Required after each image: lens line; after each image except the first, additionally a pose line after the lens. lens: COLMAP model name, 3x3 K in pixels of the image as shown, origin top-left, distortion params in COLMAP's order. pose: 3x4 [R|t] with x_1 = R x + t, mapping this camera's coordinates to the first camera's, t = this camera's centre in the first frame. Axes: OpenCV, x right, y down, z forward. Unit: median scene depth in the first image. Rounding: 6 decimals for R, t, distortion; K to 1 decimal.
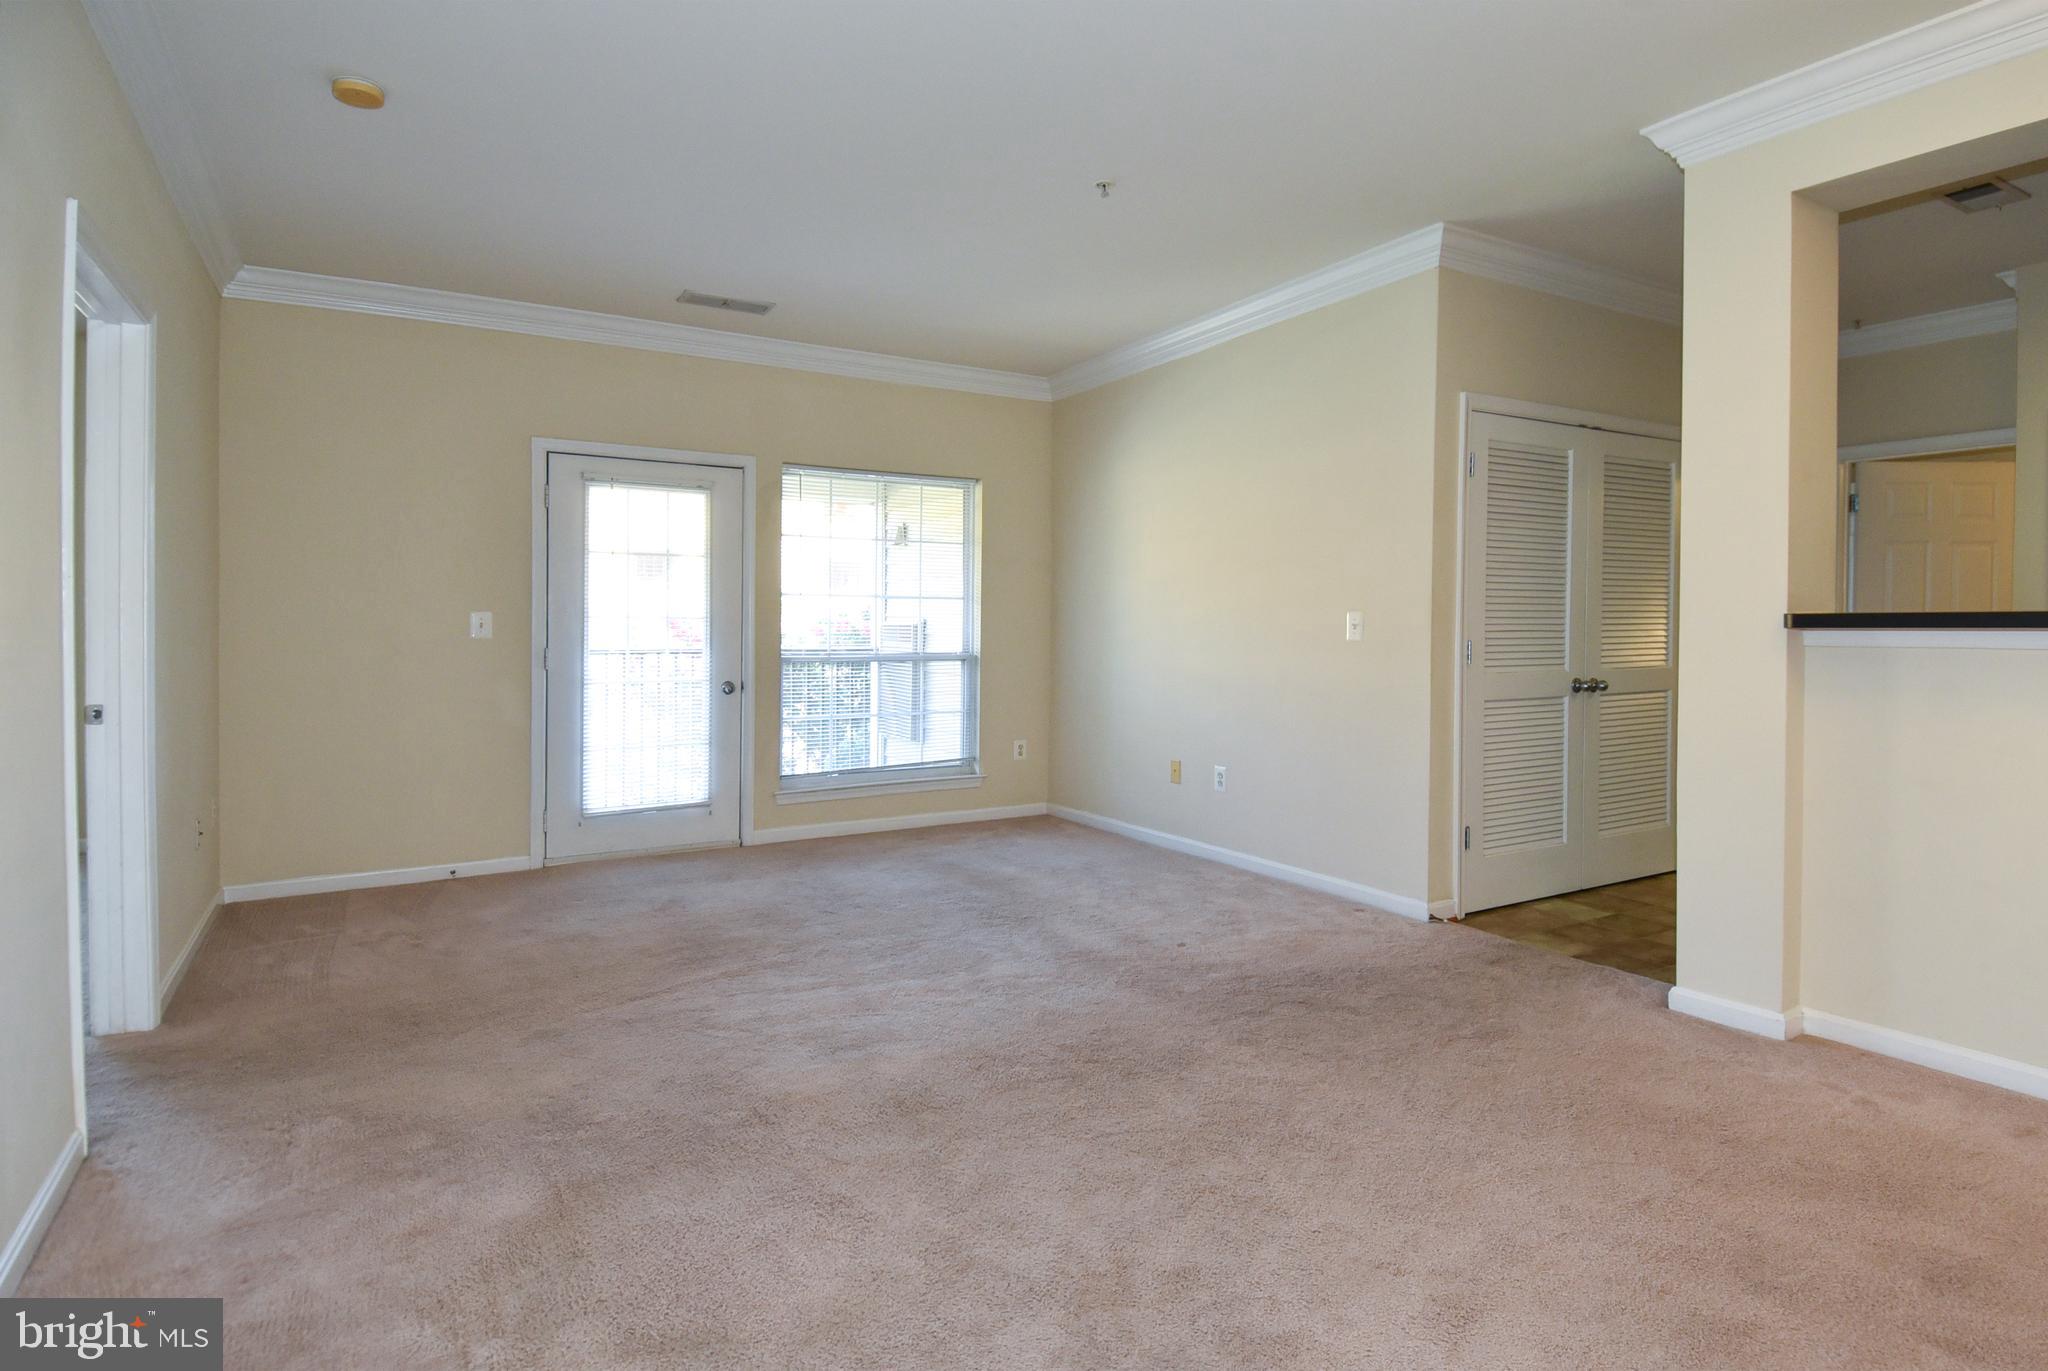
lens RADIAL K [[1103.9, 0, 1095.0], [0, 1103.9, 647.9], [0, 0, 1]] dist [0.059813, -0.065348]
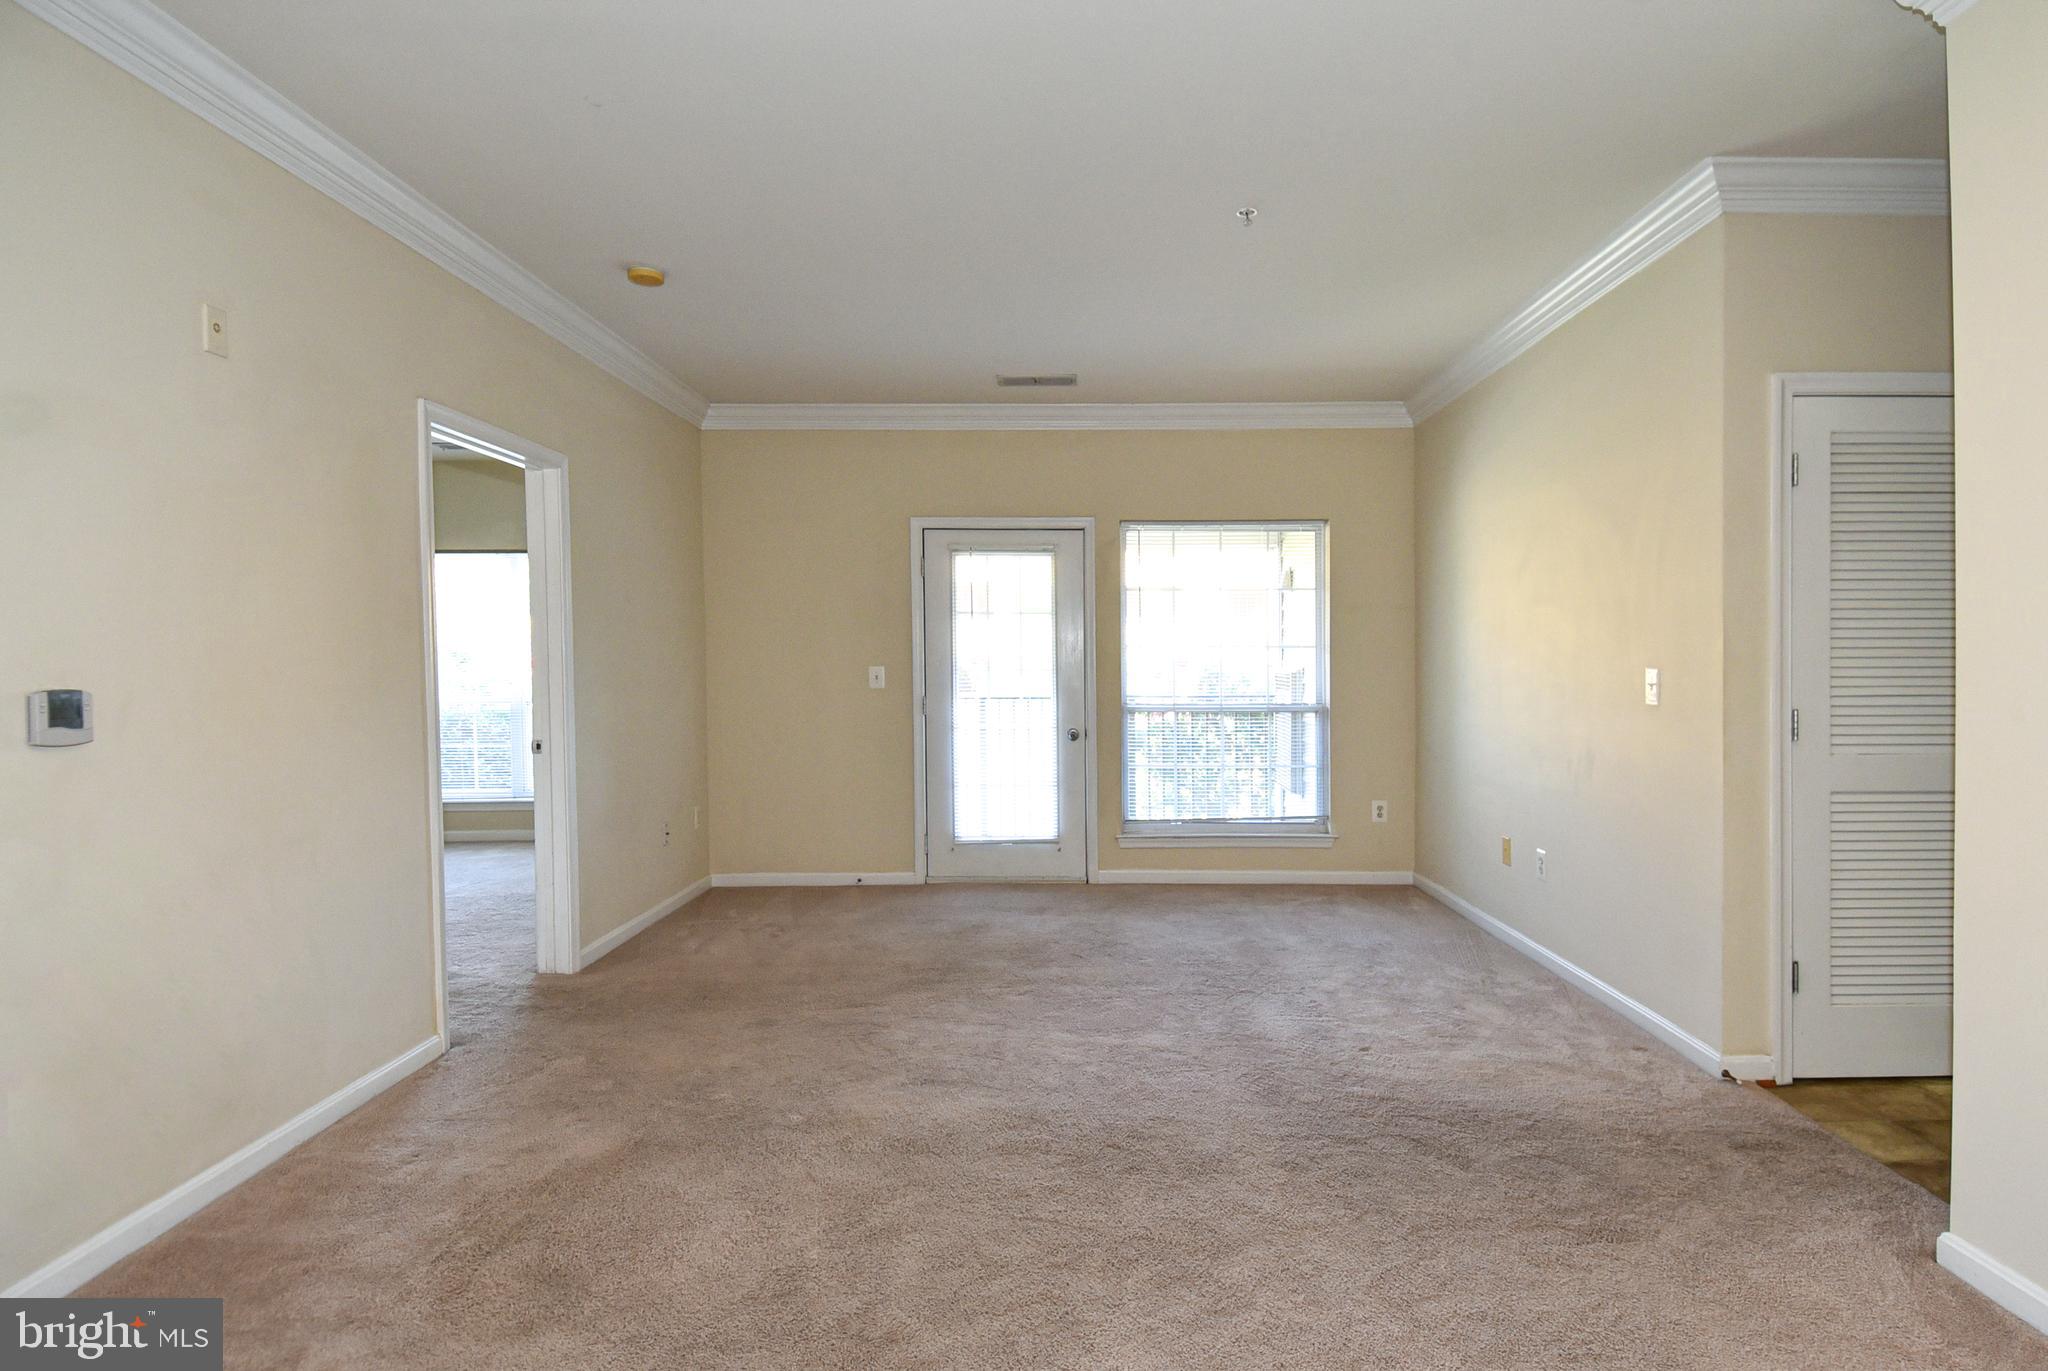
lens RADIAL K [[1136.4, 0, 1088.6], [0, 1136.4, 687.4], [0, 0, 1]] dist [0.048129, -0.061027]
pose [[0.838882, 0.009518, -0.544231, 0.298162], [-0.006963, 0.999953, 0.006755, -0.018702], [0.544269, -0.001877, 0.838908, 0.092081]]
